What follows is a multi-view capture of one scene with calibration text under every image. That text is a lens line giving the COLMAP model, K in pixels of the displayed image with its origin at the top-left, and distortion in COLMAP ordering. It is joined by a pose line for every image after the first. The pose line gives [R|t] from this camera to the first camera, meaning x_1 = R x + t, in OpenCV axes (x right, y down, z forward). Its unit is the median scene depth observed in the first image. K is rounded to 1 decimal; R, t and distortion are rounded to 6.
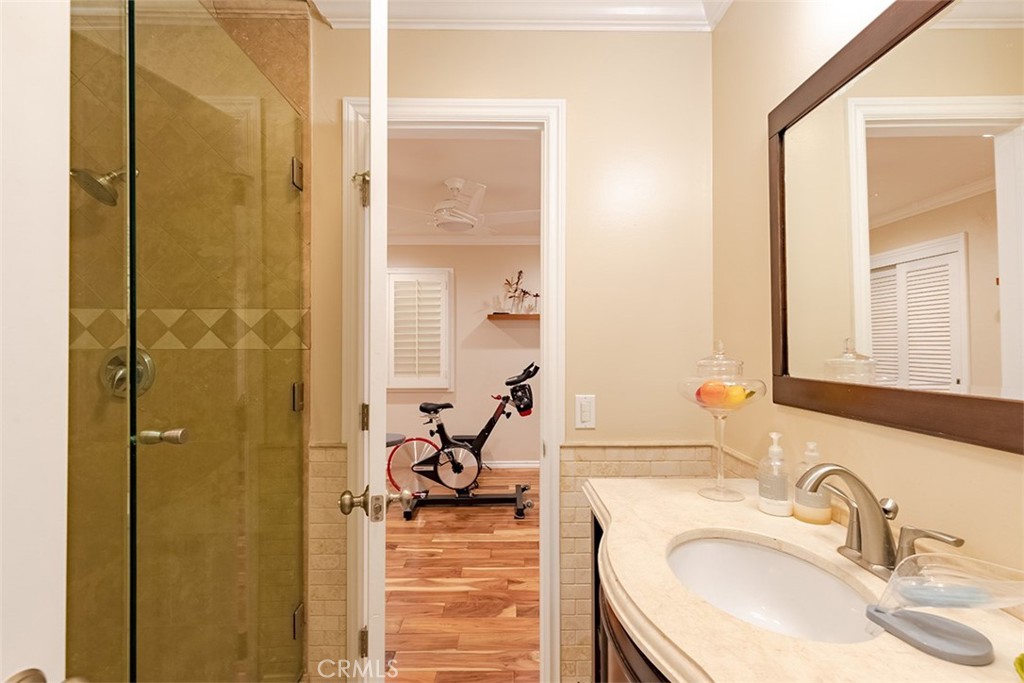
lens RADIAL K [[462.7, 0, 508.7], [0, 462.7, 338.2], [0, 0, 1]] dist [0.010188, -0.000798]
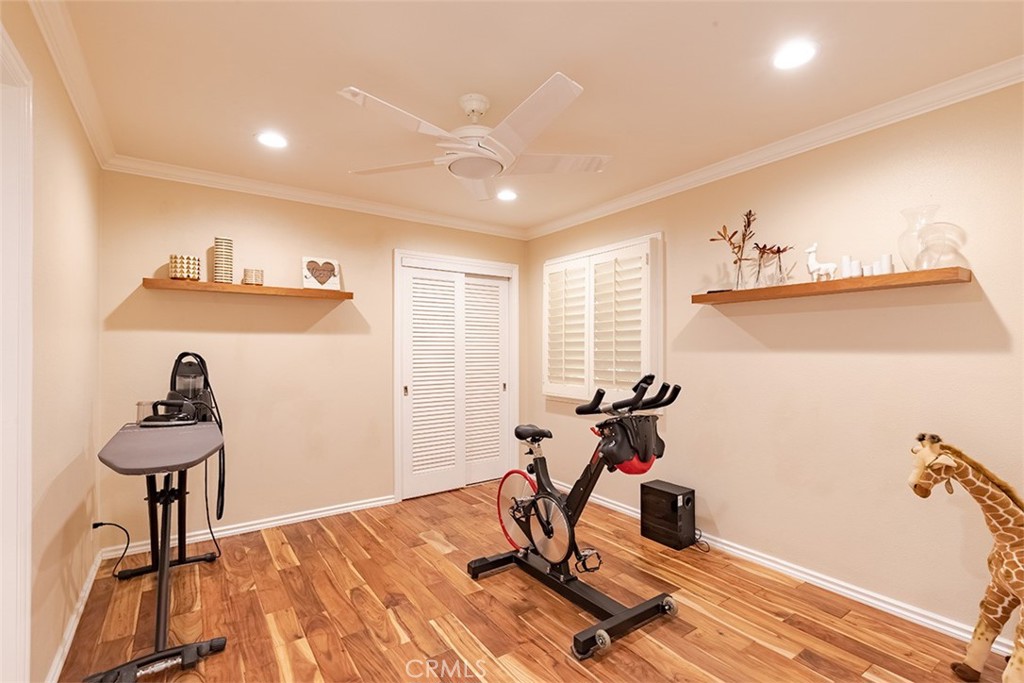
lens RADIAL K [[462.7, 0, 513.4], [0, 462.7, 347.0], [0, 0, 1]] dist [0.010188, -0.000798]
pose [[0.579619, -0.002569, -0.814884, 0.394575], [0.003330, 0.999994, -0.000783, 0.020010], [0.814881, -0.002260, 0.579624, 0.571464]]
